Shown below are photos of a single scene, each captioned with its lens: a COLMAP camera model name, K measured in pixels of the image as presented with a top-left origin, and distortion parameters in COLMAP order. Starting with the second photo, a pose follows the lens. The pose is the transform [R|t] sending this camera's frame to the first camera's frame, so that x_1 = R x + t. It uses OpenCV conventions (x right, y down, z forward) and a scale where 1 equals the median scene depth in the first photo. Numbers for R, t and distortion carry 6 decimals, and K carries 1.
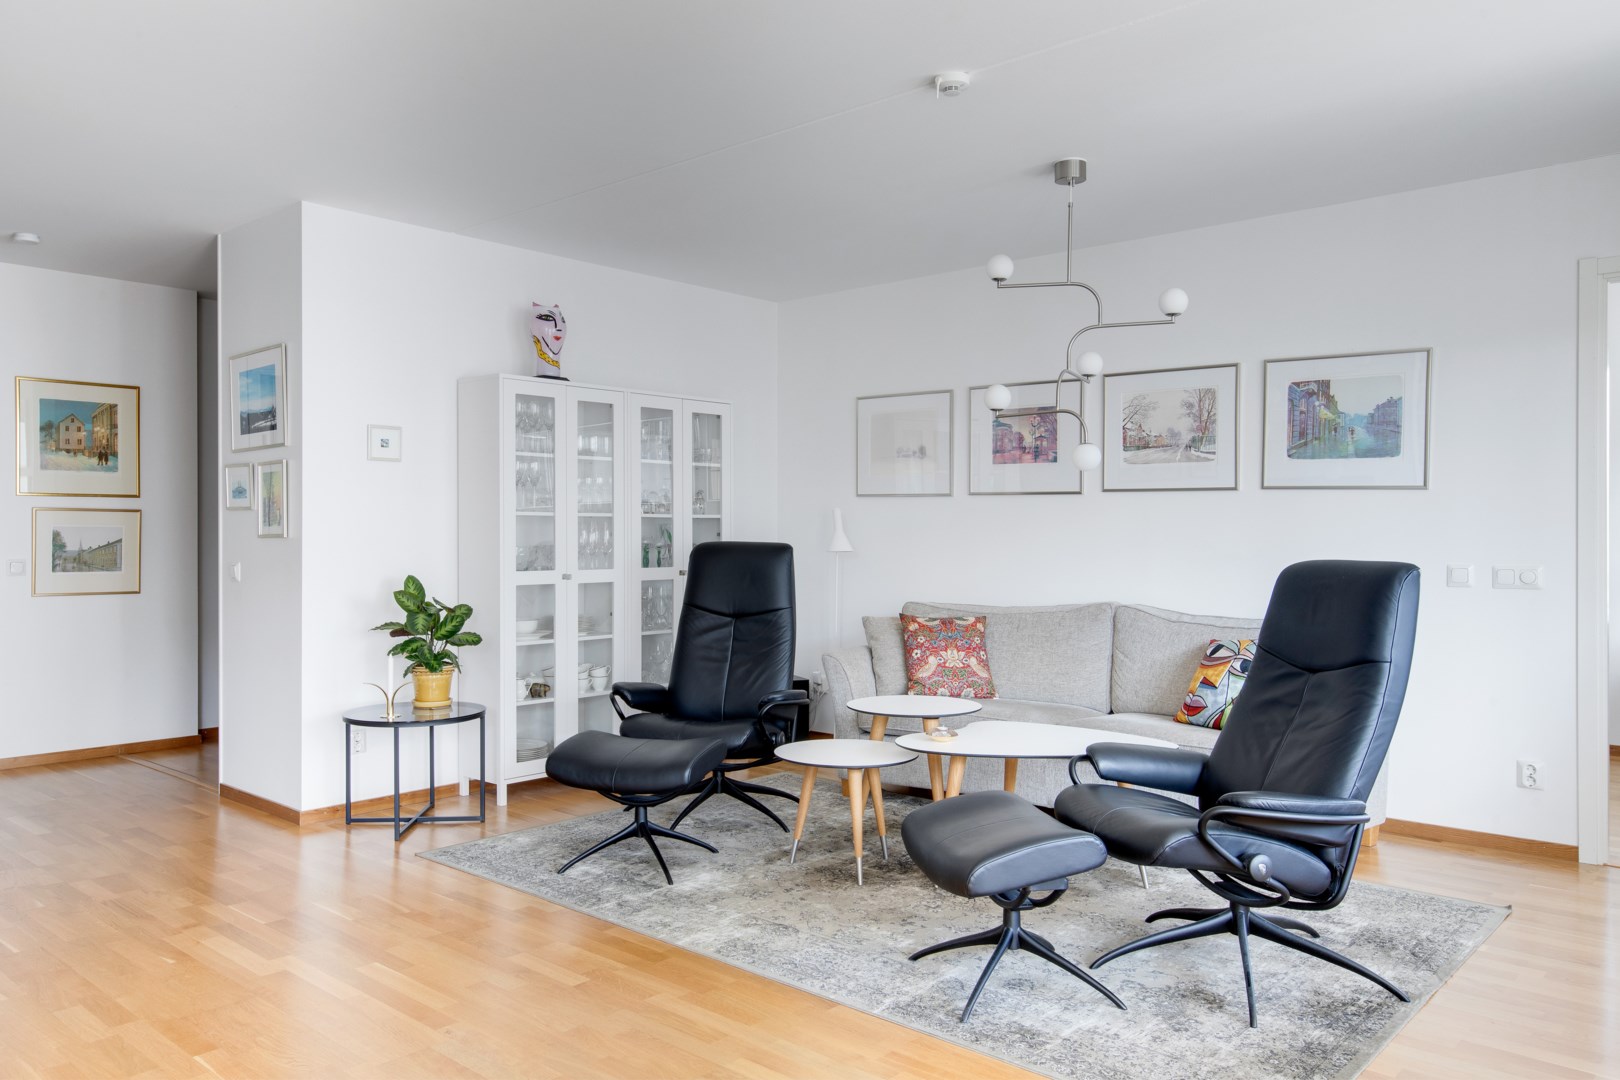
lens RADIAL K [[1184.1, 0, 806.0], [0, 1184.1, 537.3], [0, 0, 1]] dist [0.009357, -0.007635]
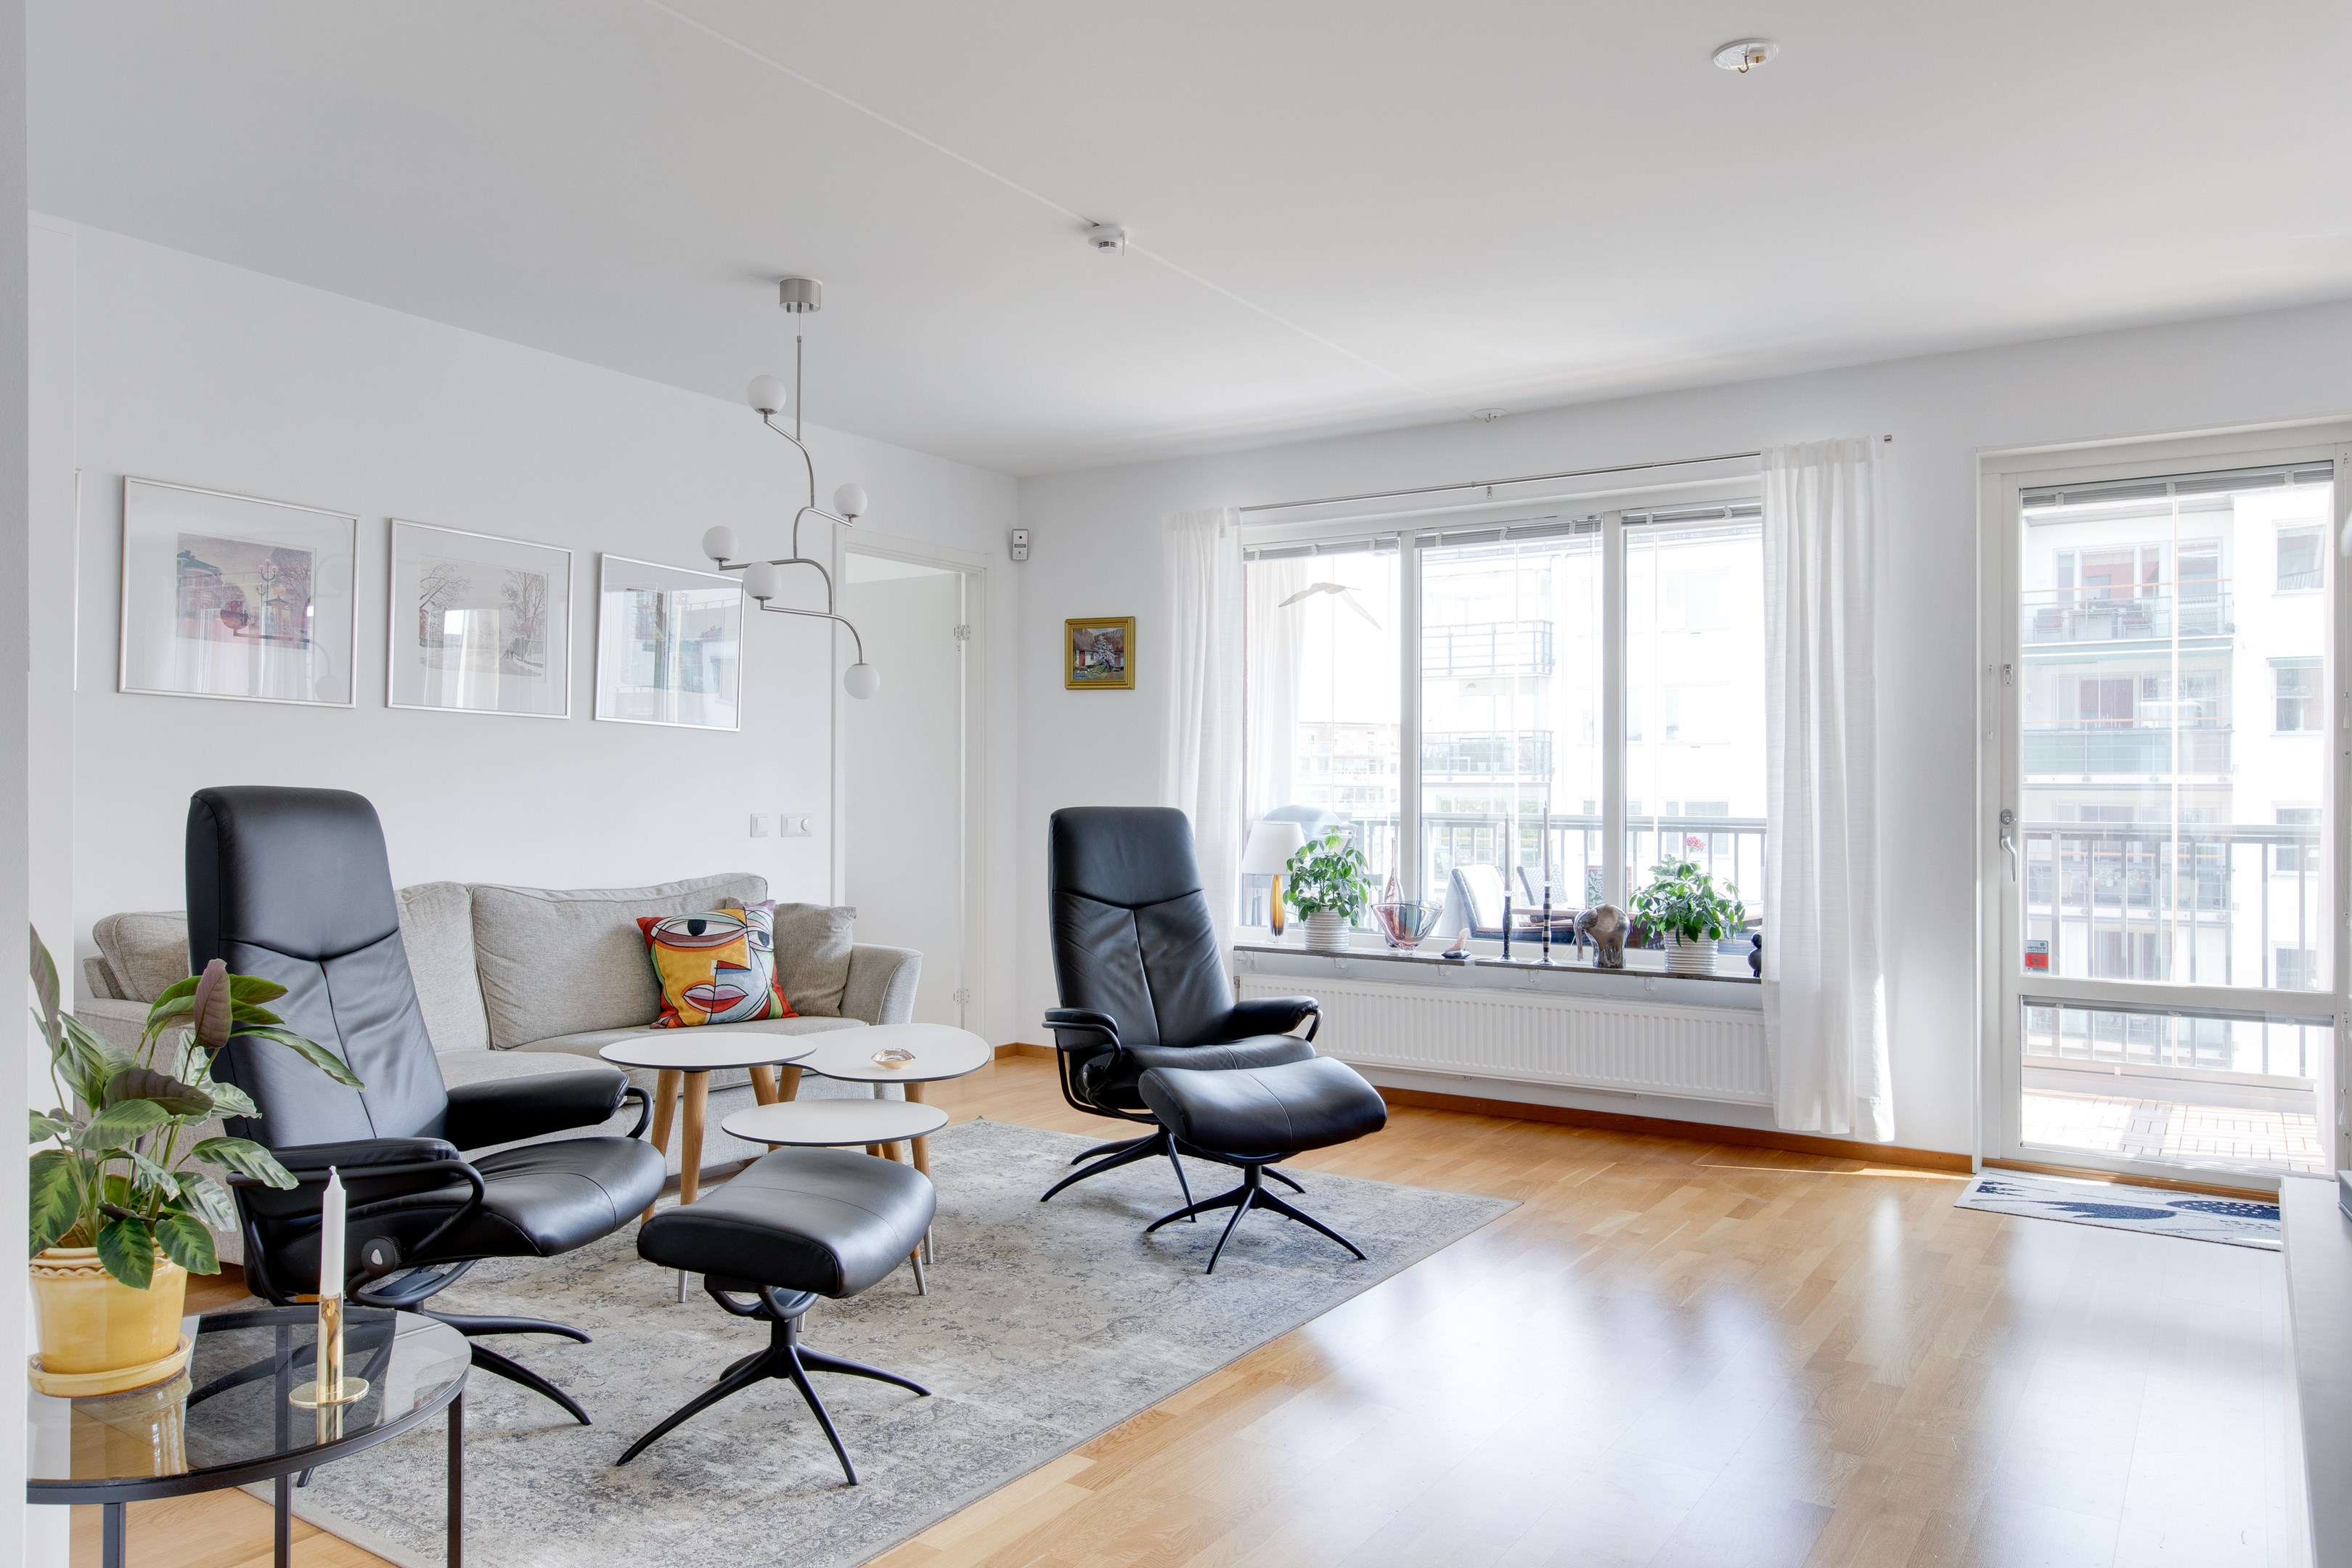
lens RADIAL K [[1614.5, 0, 1166.1], [0, 1614.5, 776.9], [0, 0, 1]] dist [0.024602, -0.008572]
pose [[-0.132038, 0.008380, 0.991209, -0.780857], [-0.001968, 0.999960, -0.008716, 0.005127], [-0.991243, -0.003102, -0.132016, 0.864032]]
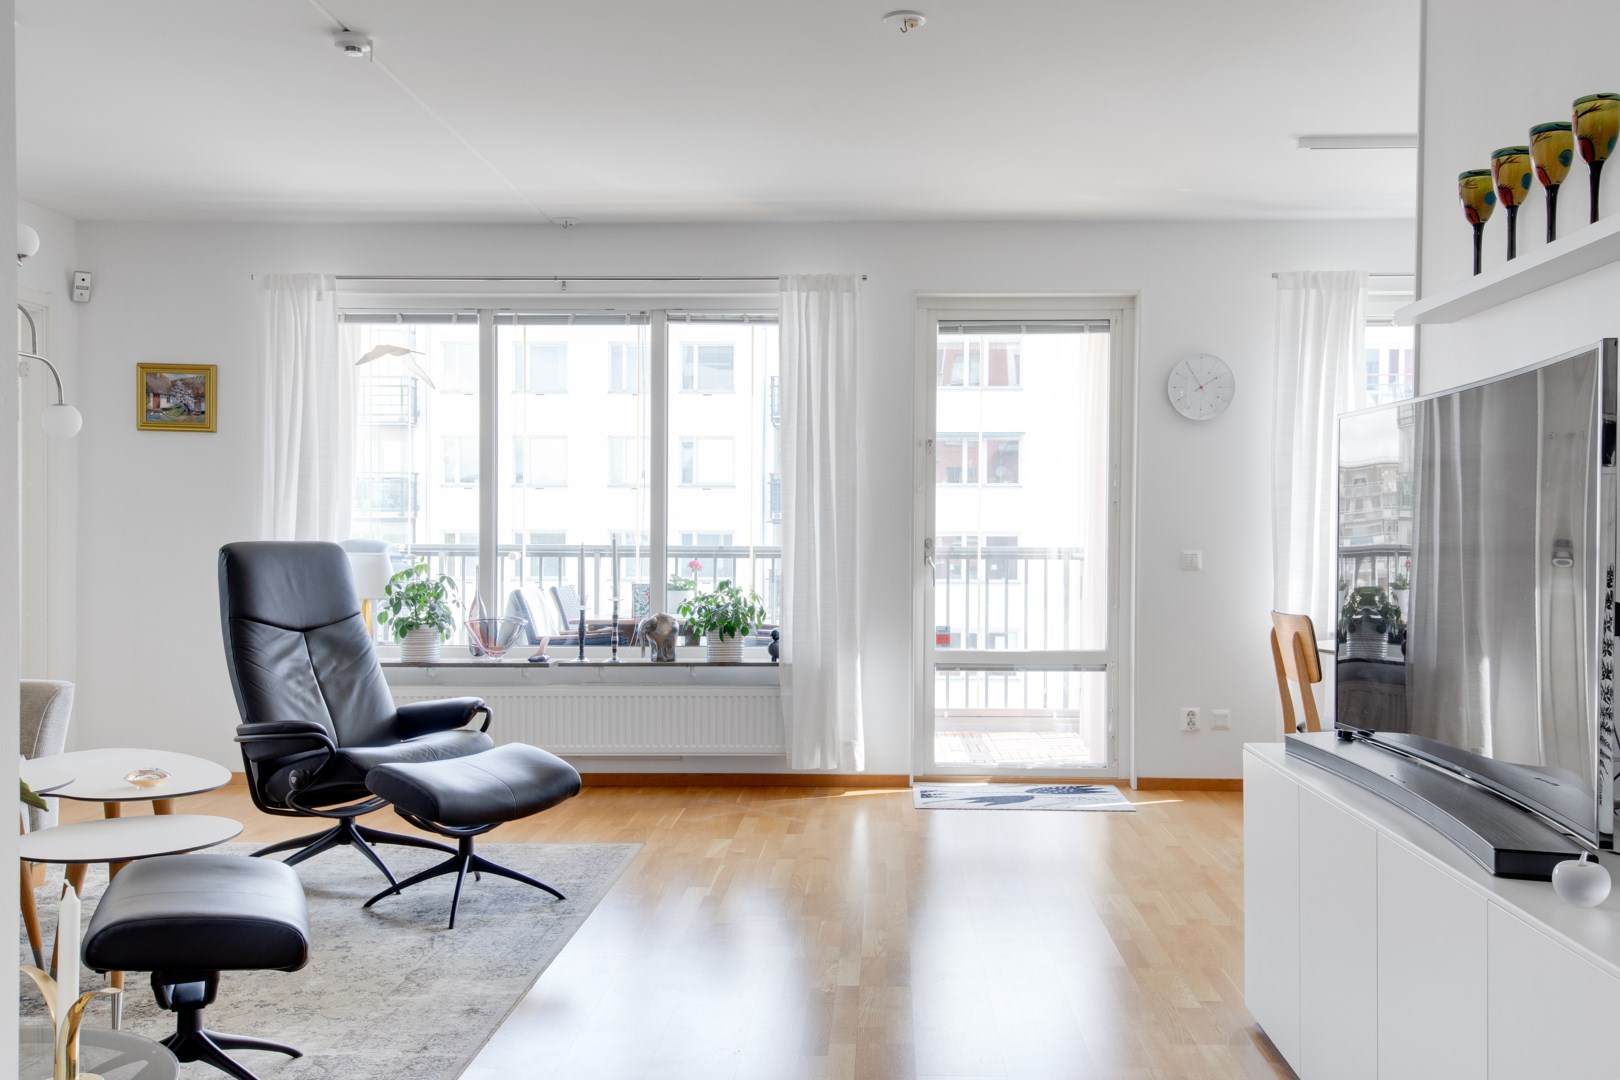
lens RADIAL K [[1372.8, 0, 860.2], [0, 1372.8, 537.5], [0, 0, 1]] dist [0.039571, -0.016105]
pose [[-0.640104, -0.006450, 0.768262, -0.772329], [-0.000519, 0.999968, 0.007962, 0.004858], [-0.768288, 0.004698, -0.640087, 1.087672]]
